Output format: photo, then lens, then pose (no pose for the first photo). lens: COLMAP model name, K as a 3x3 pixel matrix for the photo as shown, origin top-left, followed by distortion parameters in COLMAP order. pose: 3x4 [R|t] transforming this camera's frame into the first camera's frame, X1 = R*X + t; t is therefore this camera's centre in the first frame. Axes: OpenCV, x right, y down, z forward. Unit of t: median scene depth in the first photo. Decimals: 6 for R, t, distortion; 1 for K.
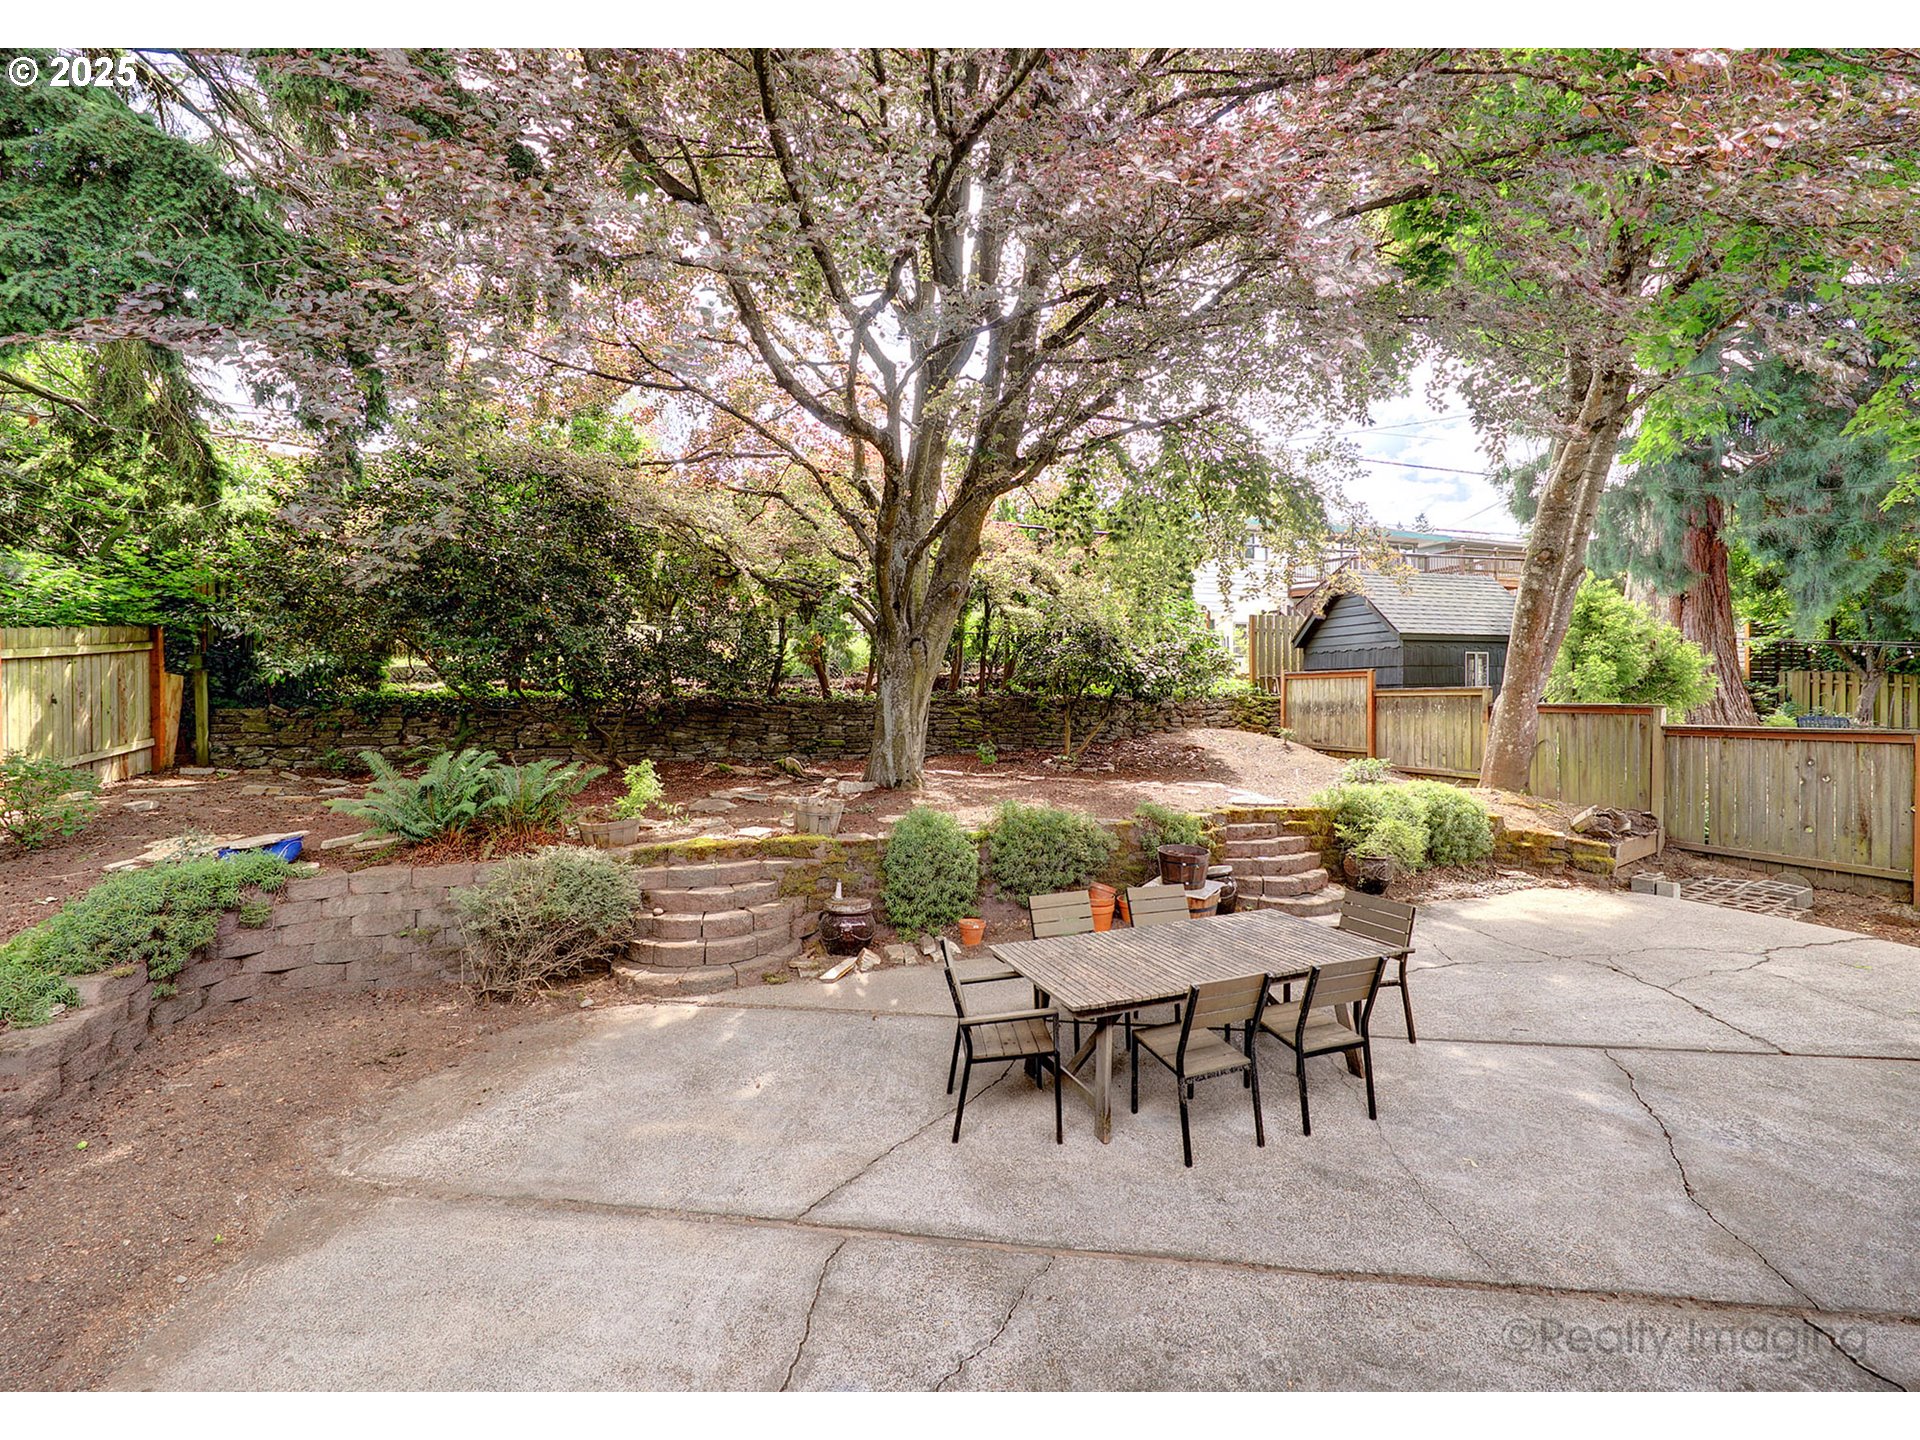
lens RADIAL K [[775.9, 0, 1004.4], [0, 775.9, 701.4], [0, 0, 1]] dist [0.002451, -0.003127]
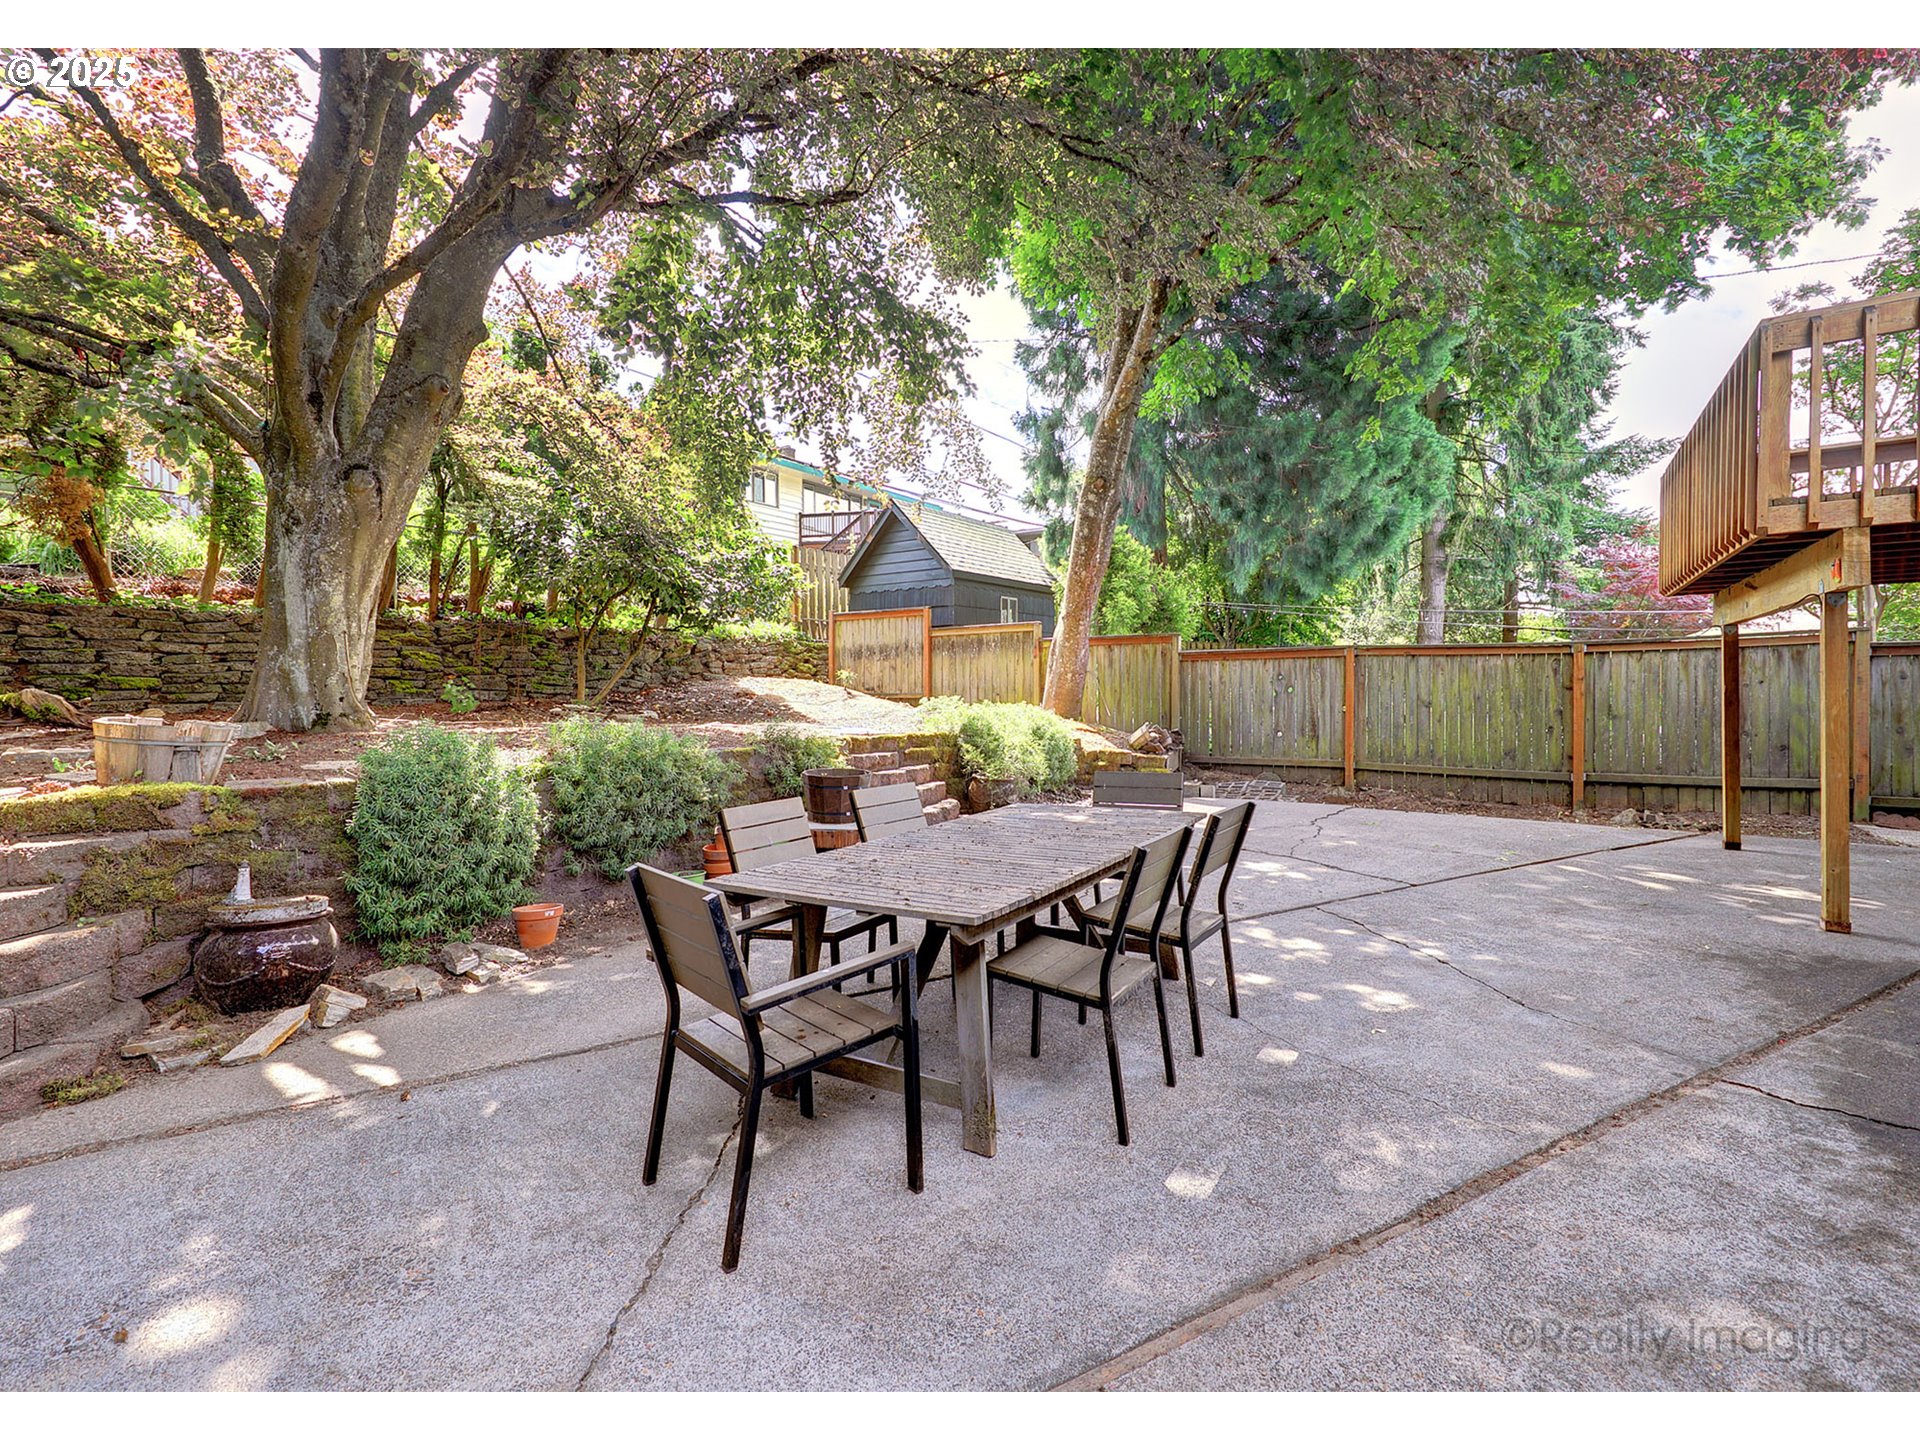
lens RADIAL K [[836.2, 0, 953.6], [0, 836.2, 708.3], [0, 0, 1]] dist [0.012245, -0.005649]
pose [[0.818888, -0.024207, 0.573442, -0.123637], [0.025171, 0.999664, 0.006254, 0.117017], [-0.573401, 0.009312, 0.819222, 0.255226]]
